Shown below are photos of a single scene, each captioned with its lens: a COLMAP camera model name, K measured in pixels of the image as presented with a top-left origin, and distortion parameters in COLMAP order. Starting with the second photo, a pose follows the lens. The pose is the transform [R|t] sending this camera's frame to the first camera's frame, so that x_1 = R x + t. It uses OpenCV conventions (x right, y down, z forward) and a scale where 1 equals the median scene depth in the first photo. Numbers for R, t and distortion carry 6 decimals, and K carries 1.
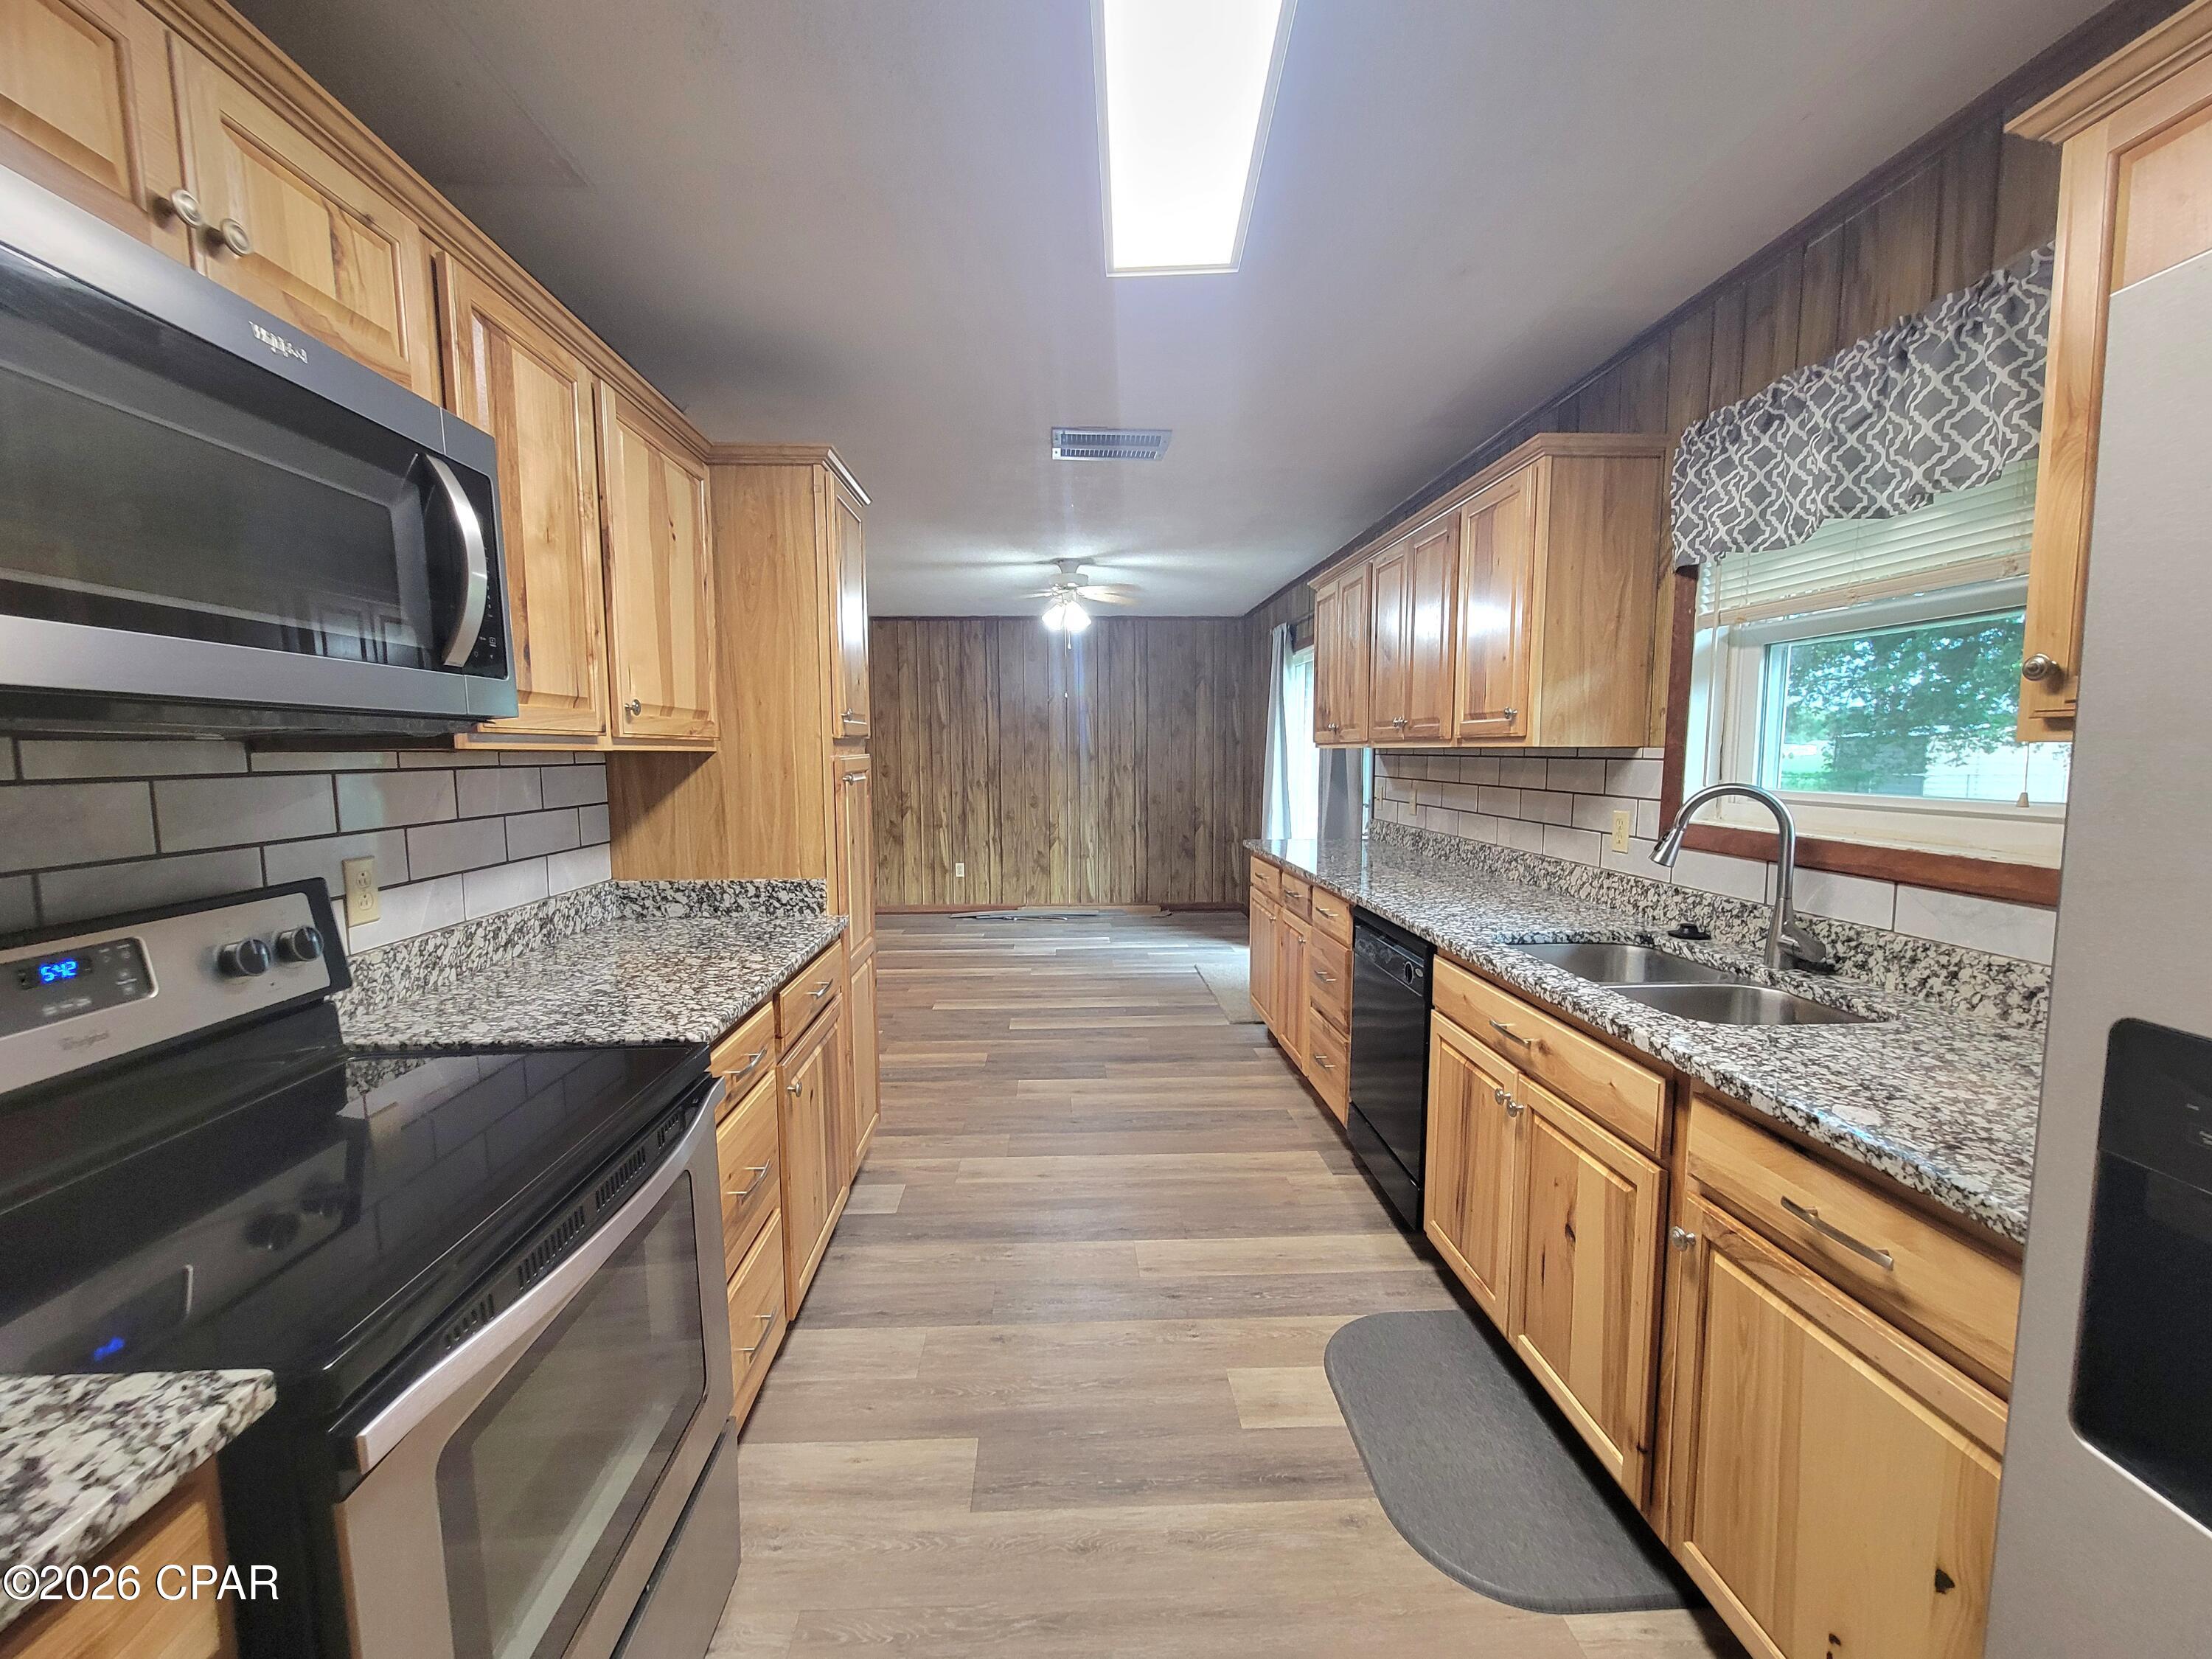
lens RADIAL K [[907.8, 0, 1091.0], [0, 907.8, 833.6], [0, 0, 1]] dist [0.008619, -0.002816]
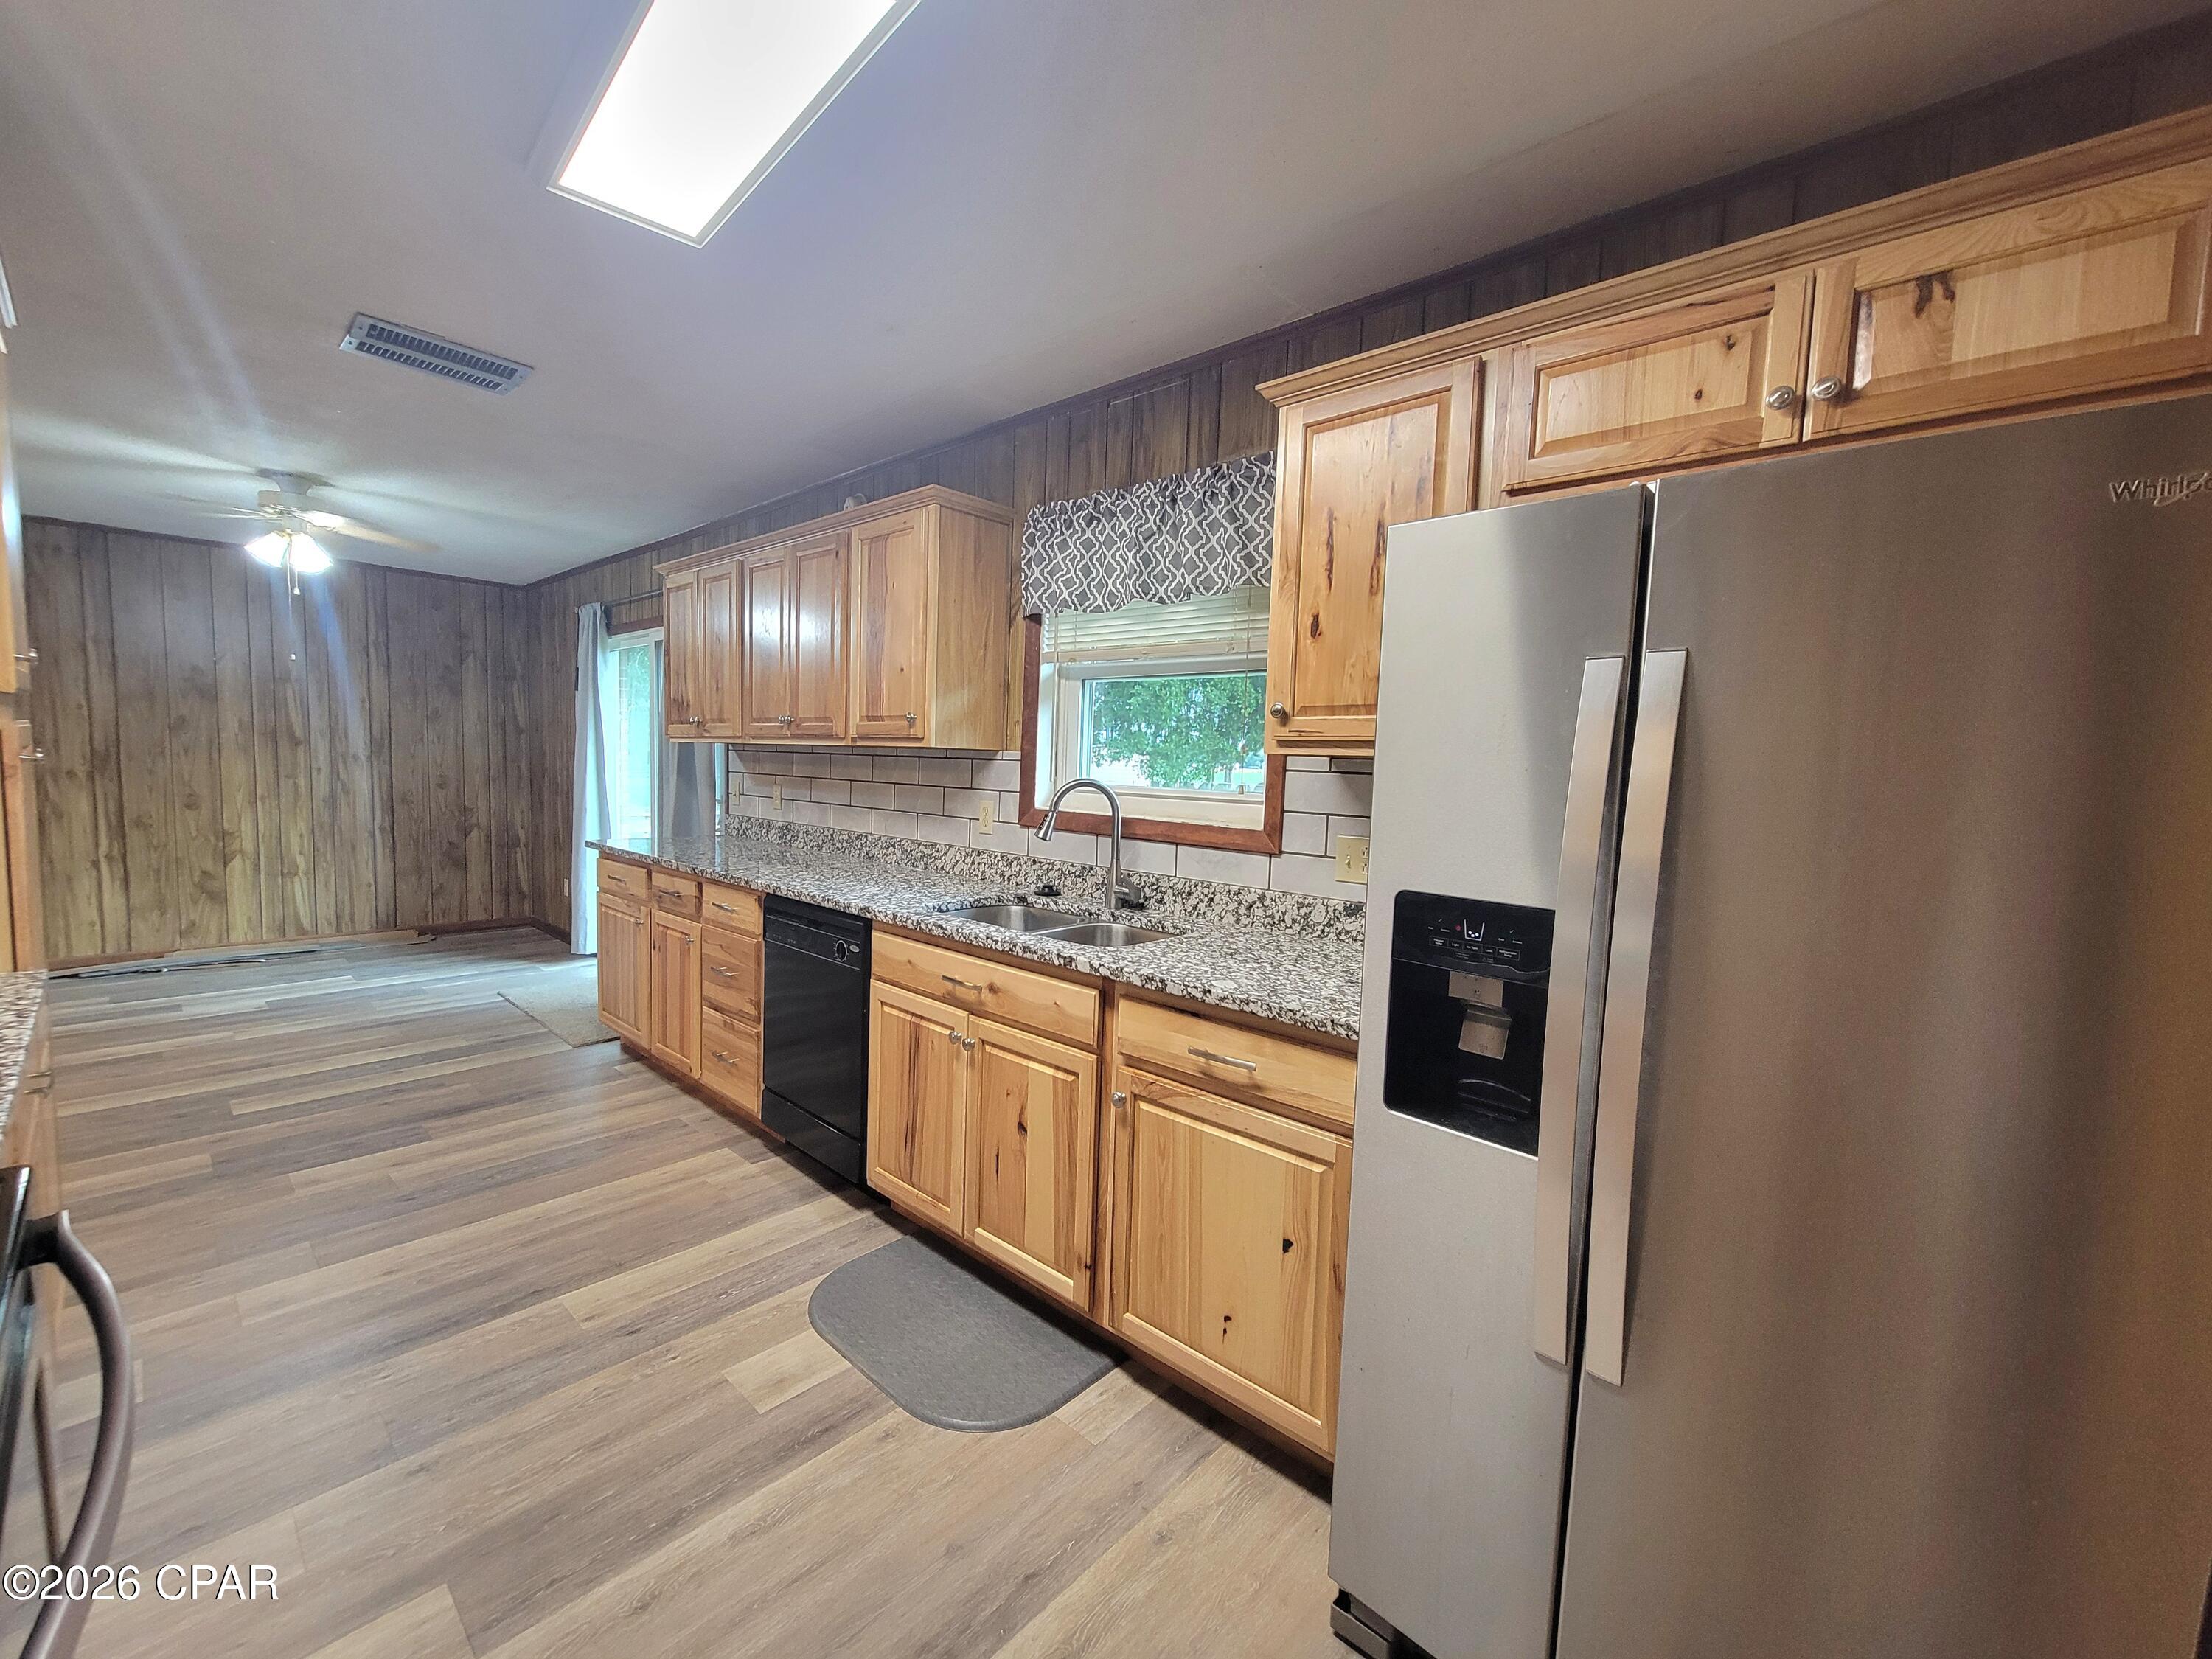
lens RADIAL K [[907.8, 0, 1088.5], [0, 907.8, 832.0], [0, 0, 1]] dist [0.008619, -0.002816]
pose [[0.711087, -0.028322, 0.702533, -0.190549], [0.030268, 0.999495, 0.009657, 0.009098], [-0.702452, 0.014398, 0.711585, 0.015567]]
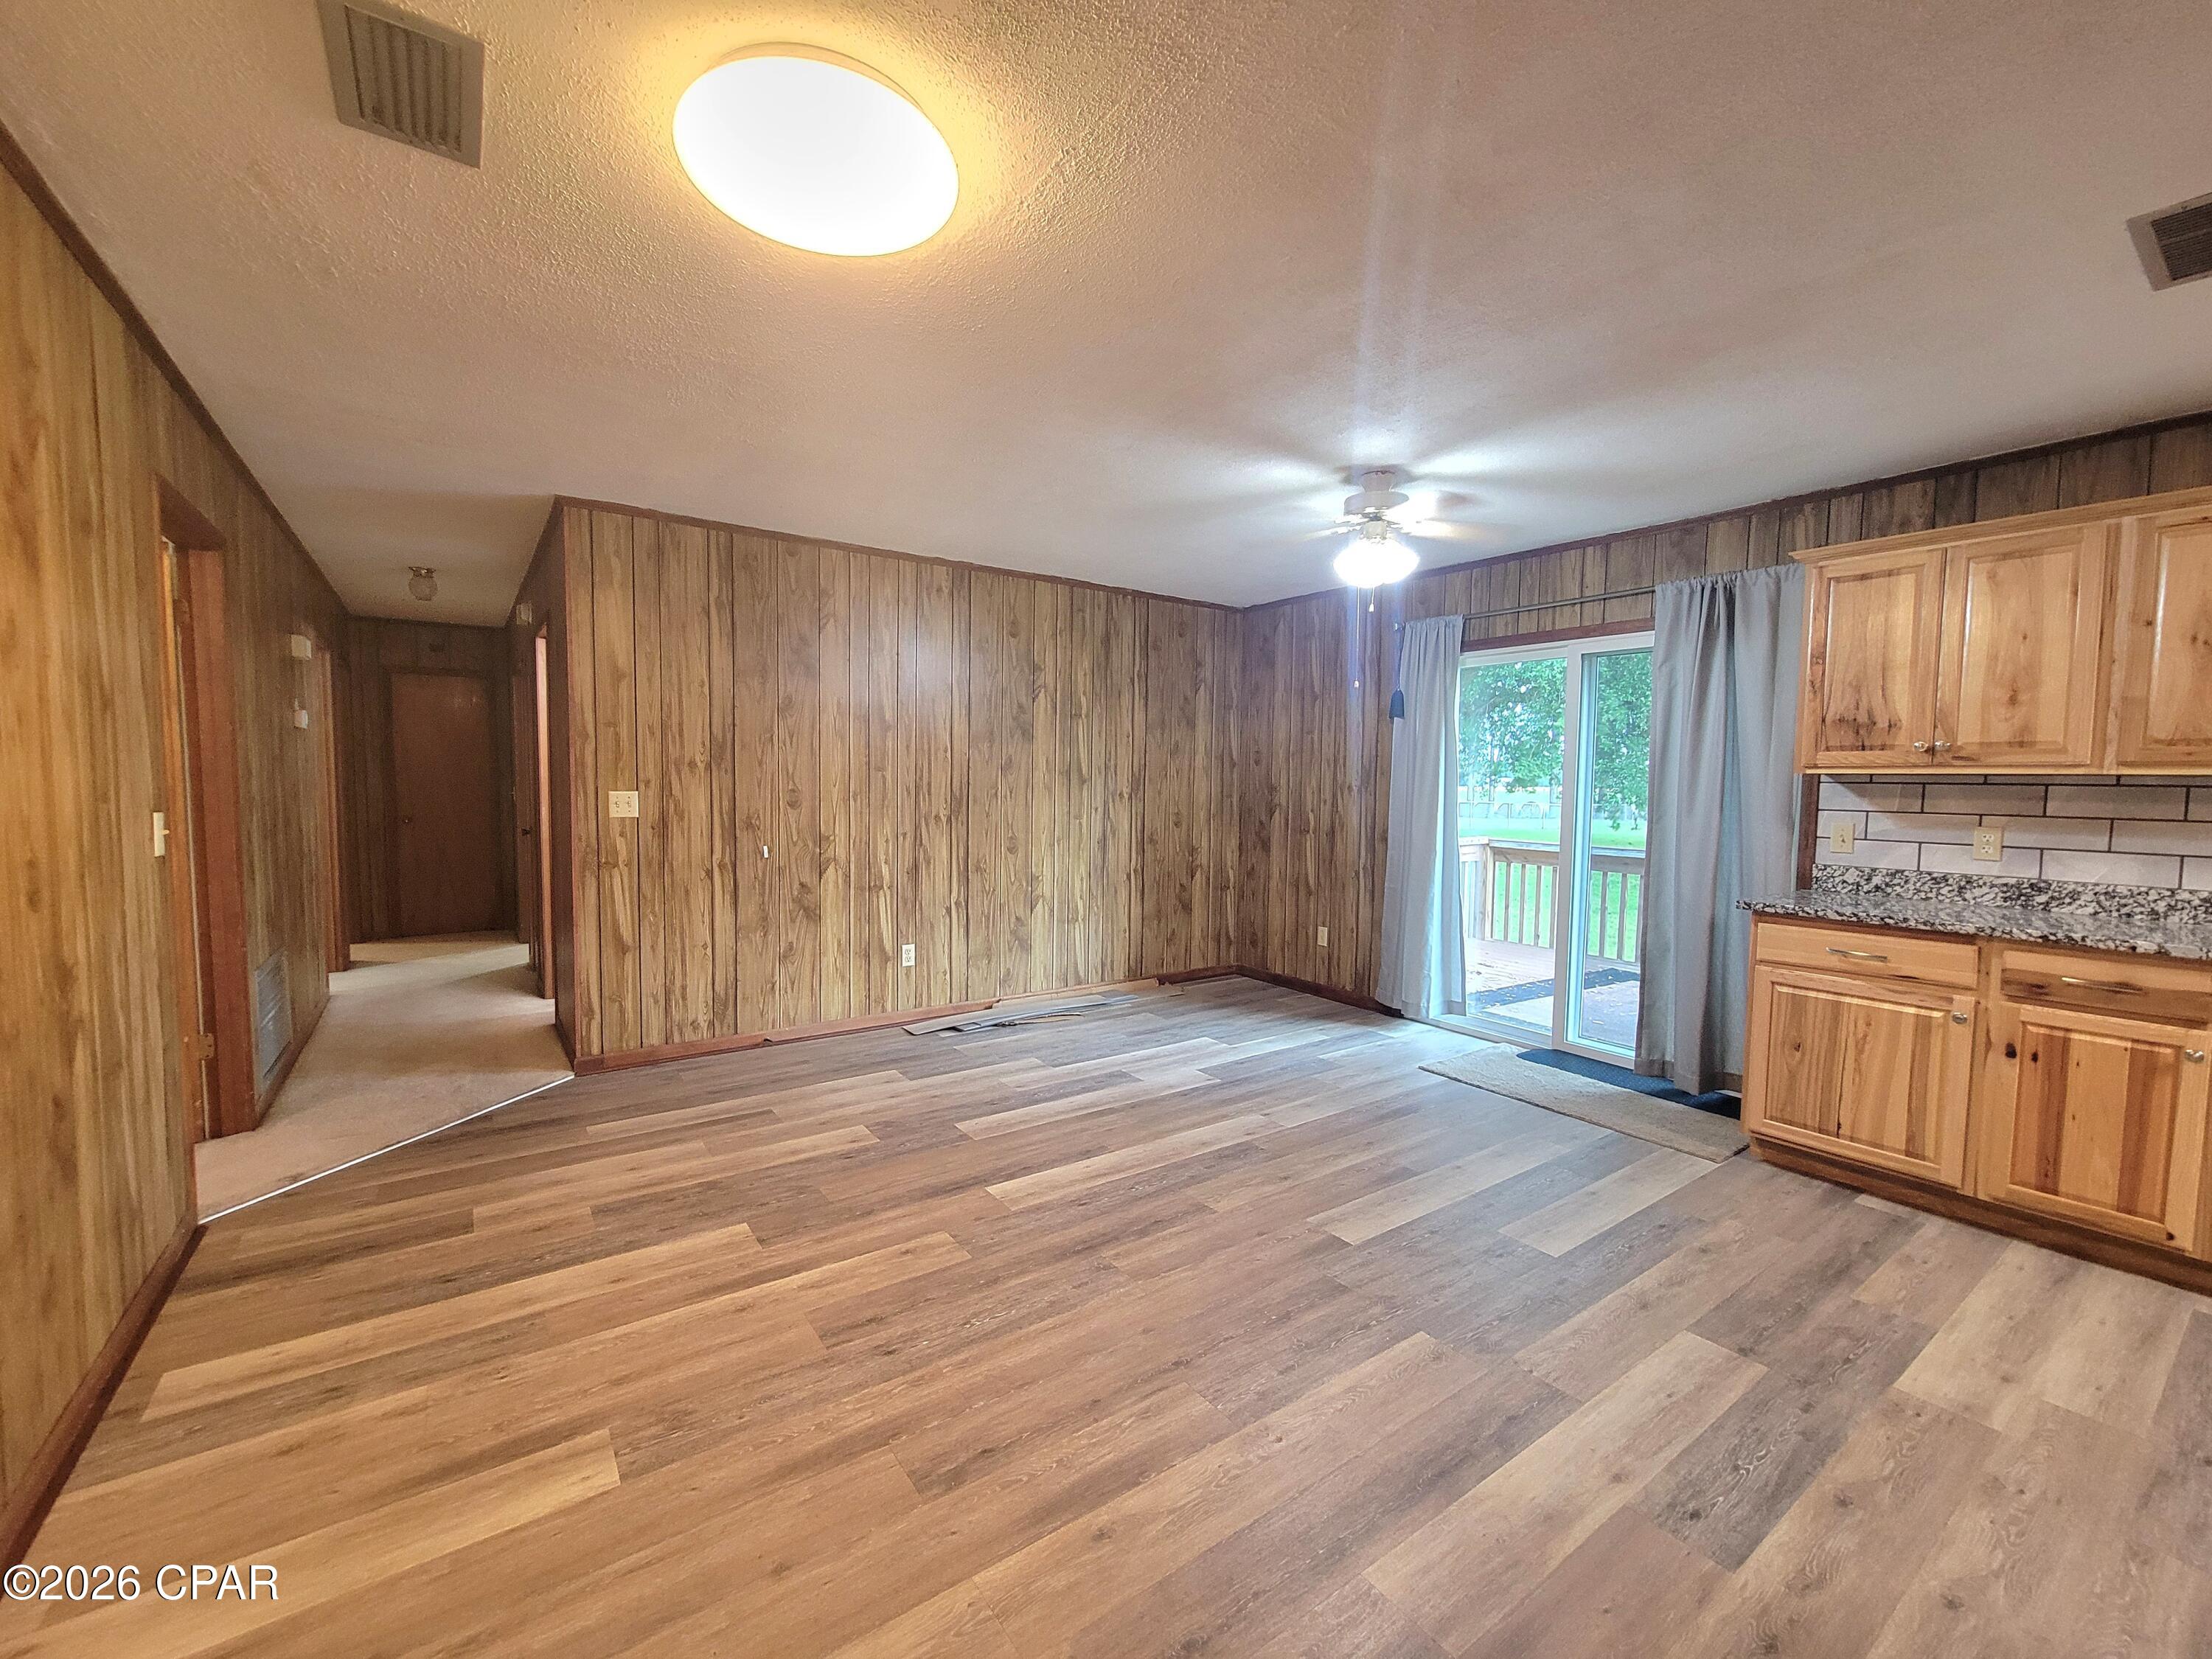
lens RADIAL K [[907.8, 0, 1083.2], [0, 907.8, 829.5], [0, 0, 1]] dist [0.008619, -0.002816]
pose [[0.839610, -0.014671, 0.542991, -1.109003], [0.032658, 0.999190, -0.023500, -0.082367], [-0.542207, 0.037464, 0.839409, 1.157611]]
